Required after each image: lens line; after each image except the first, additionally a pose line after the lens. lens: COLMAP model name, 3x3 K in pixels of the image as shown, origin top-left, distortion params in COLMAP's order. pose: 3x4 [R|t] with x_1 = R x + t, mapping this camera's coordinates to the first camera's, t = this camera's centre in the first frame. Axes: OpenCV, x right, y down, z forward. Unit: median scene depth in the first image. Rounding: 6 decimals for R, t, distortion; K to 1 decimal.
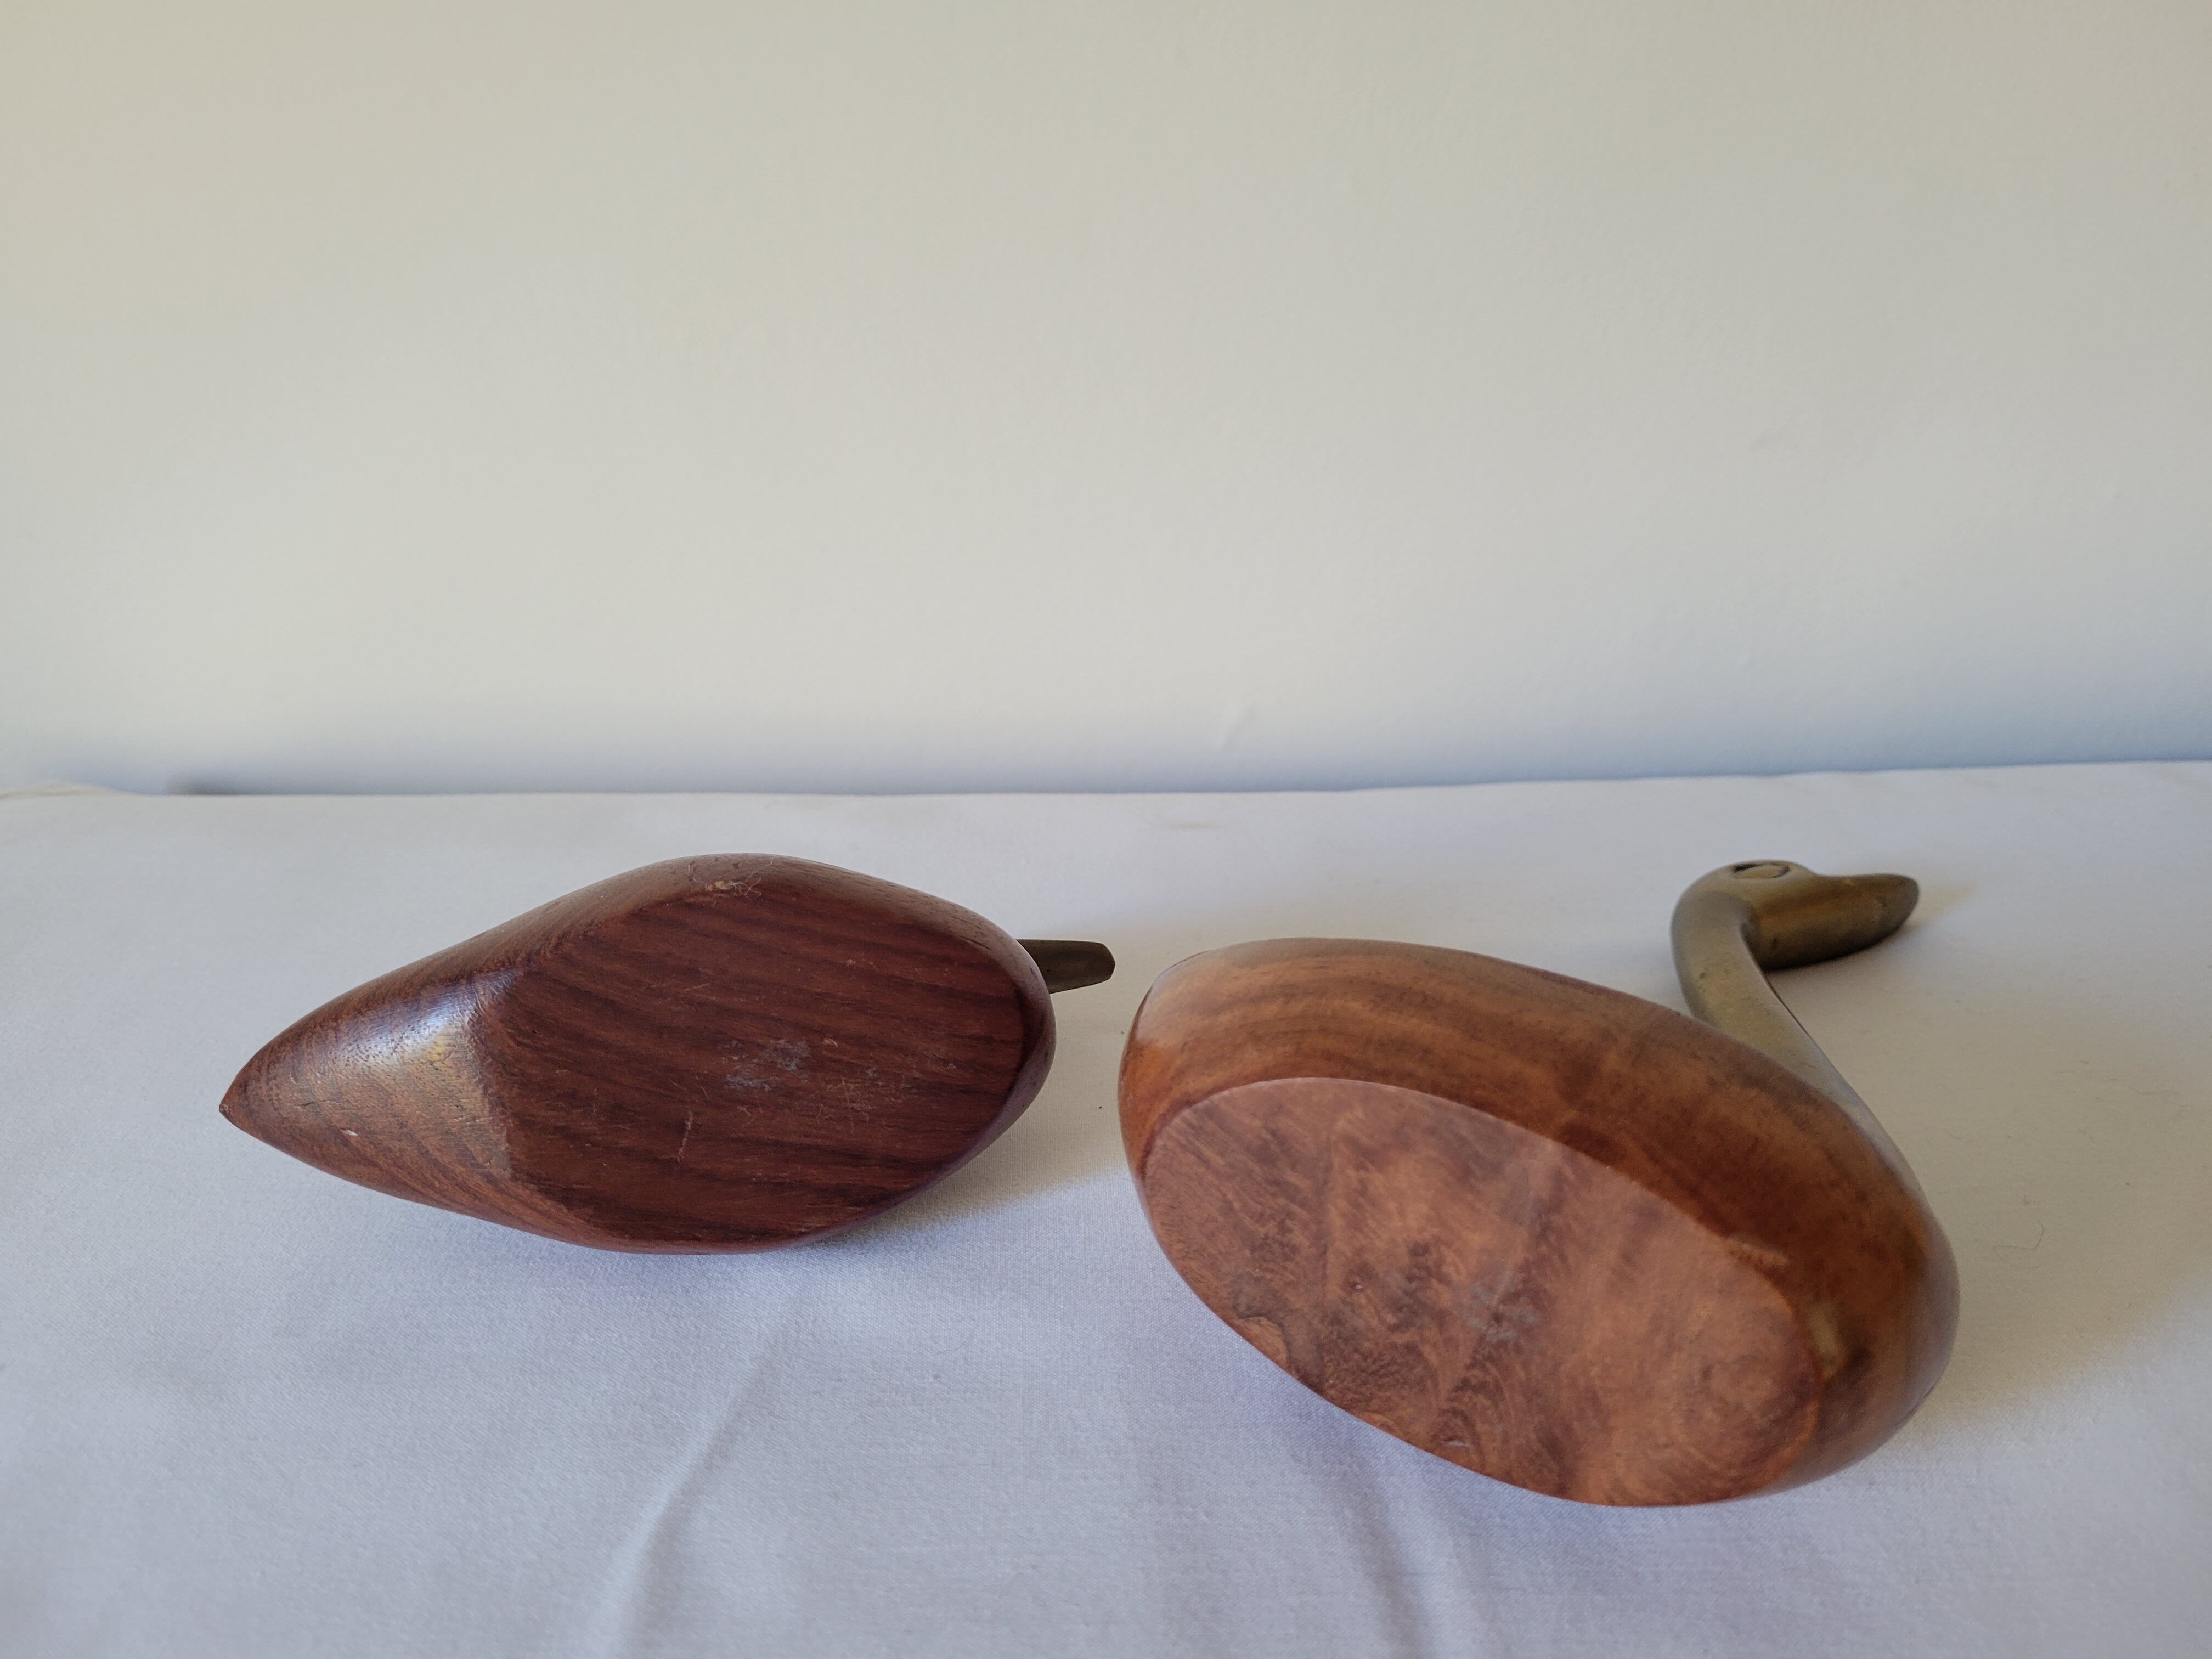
lens RADIAL K [[1741.2, 0, 1102.0], [0, 1741.2, 826.8], [0, 0, 1]] dist [0.024864, -0.021400]
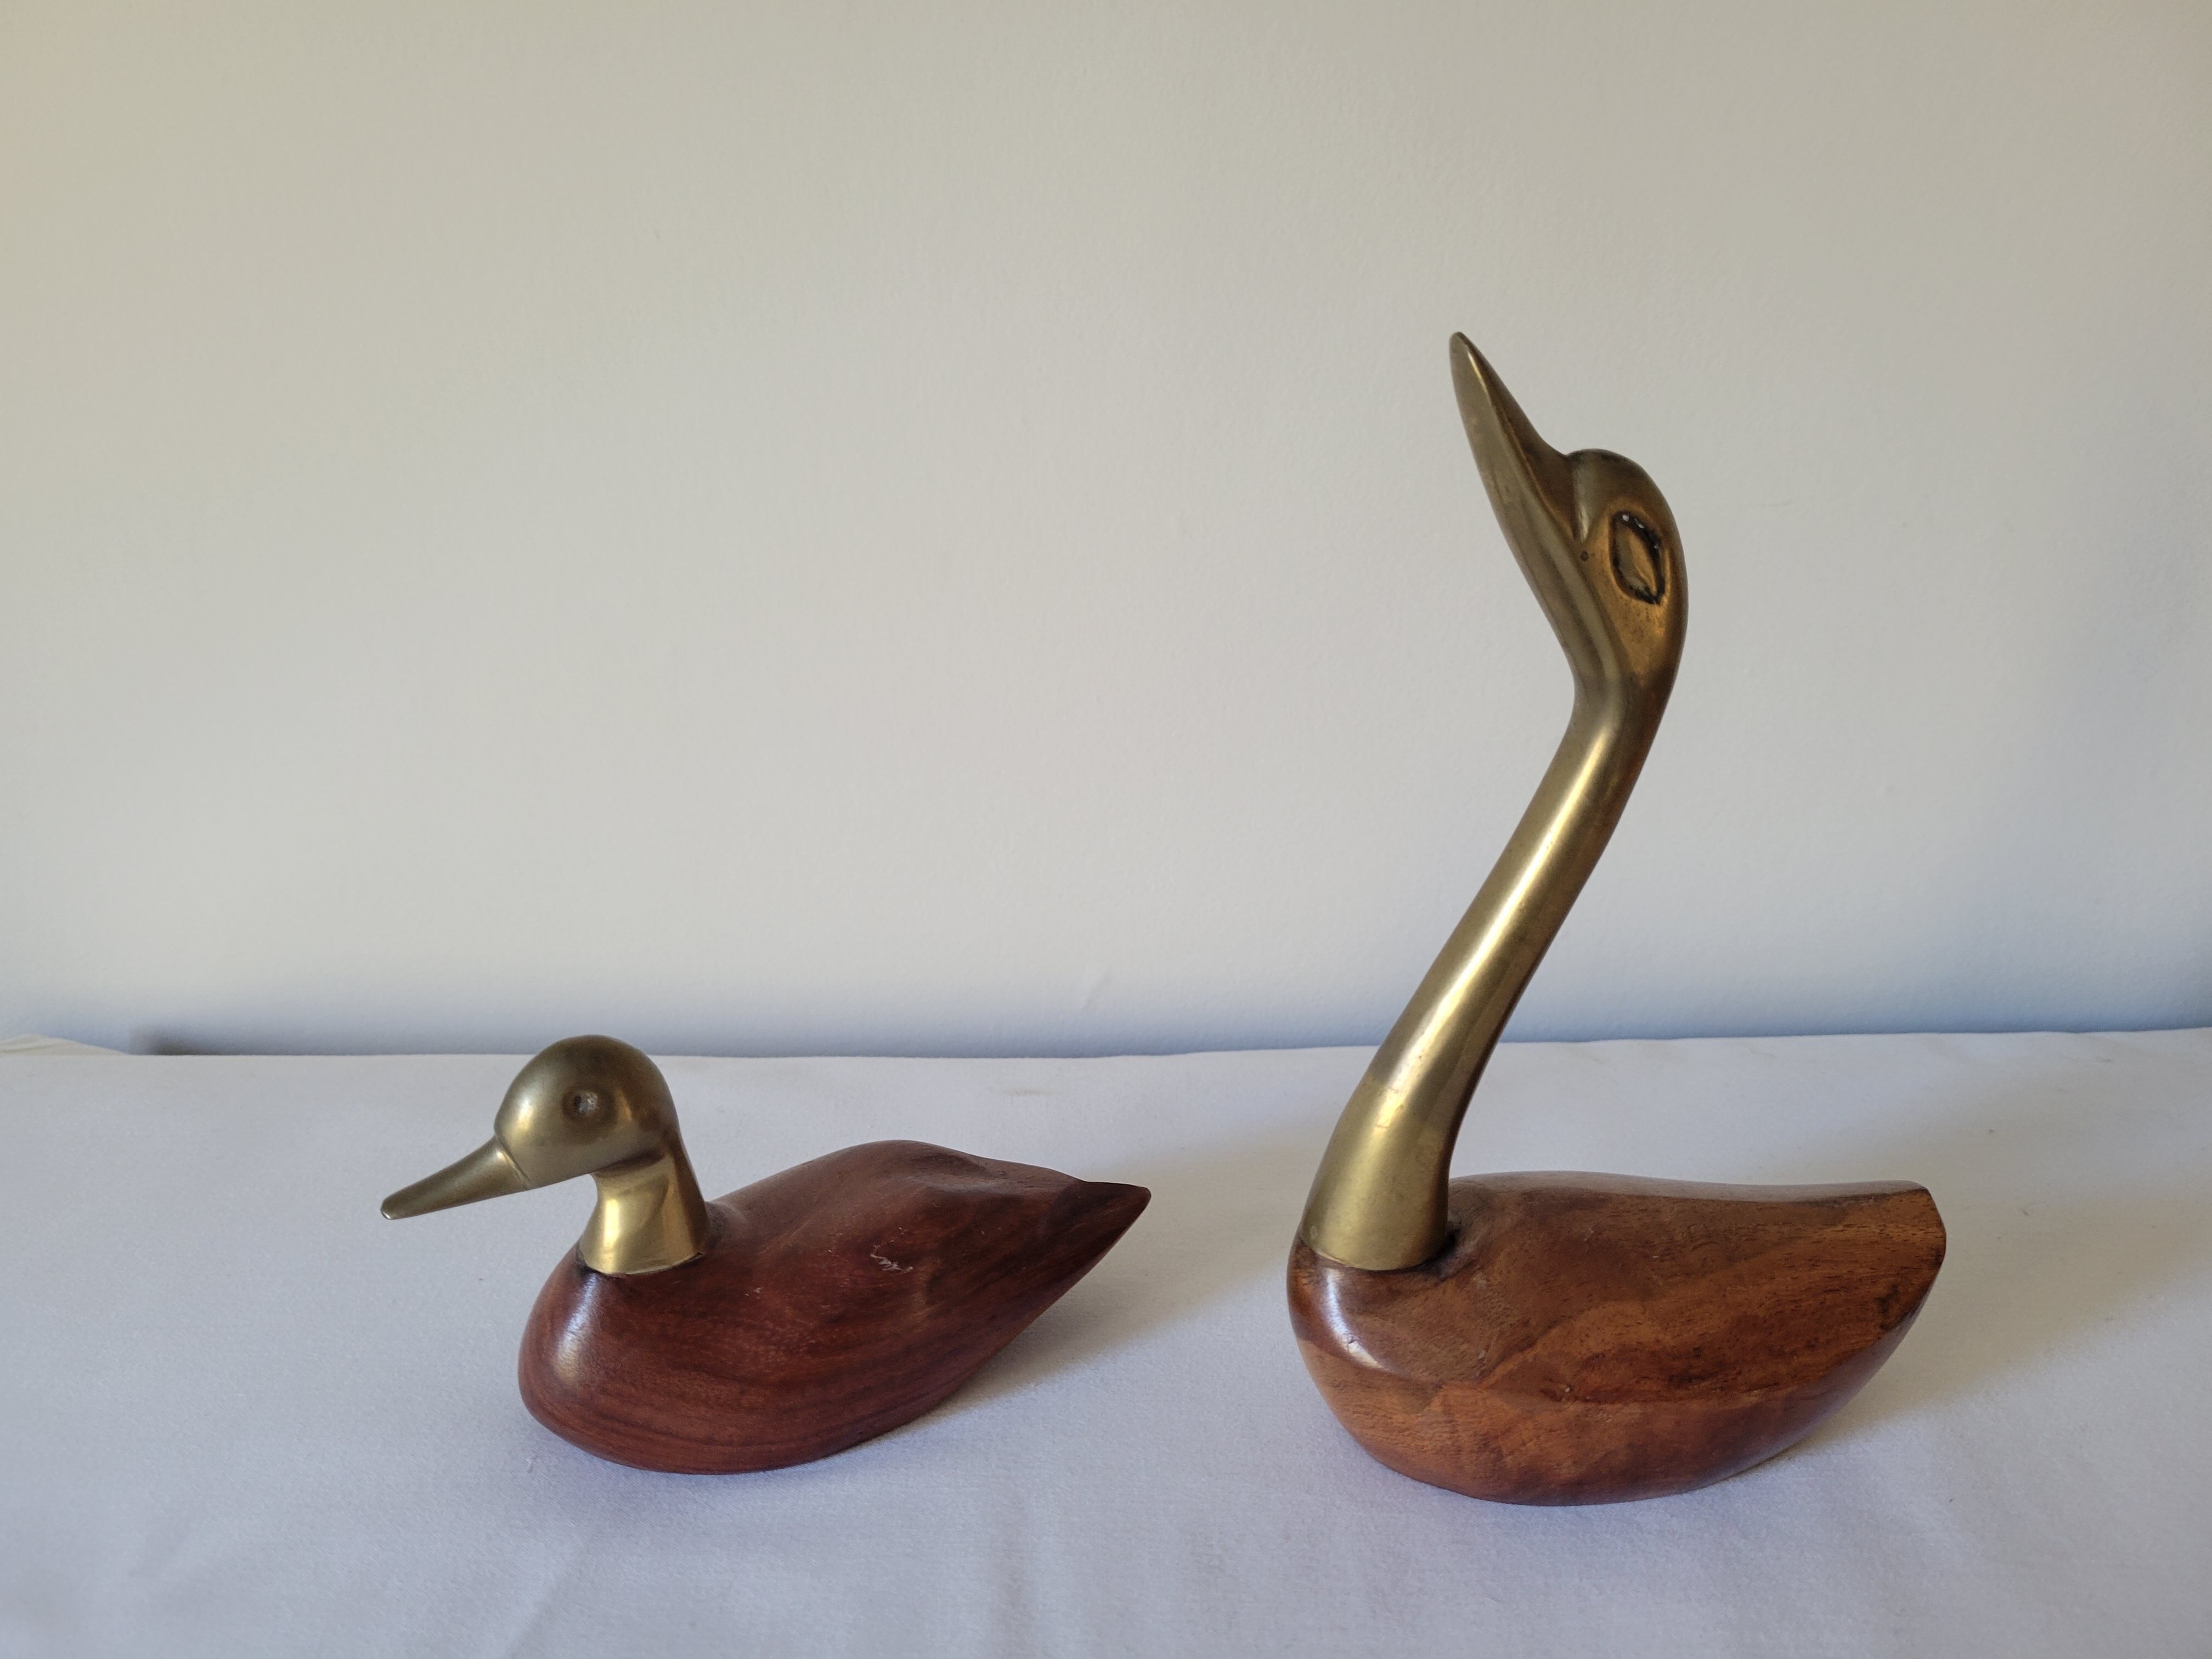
lens RADIAL K [[1741.2, 0, 1091.7], [0, 1741.2, 806.5], [0, 0, 1]] dist [0.024864, -0.021400]
pose [[0.999602, 0.005339, -0.027688, 0.210167], [-0.008410, 0.993672, -0.112007, -0.098222], [0.026915, 0.112195, 0.993322, -0.207681]]
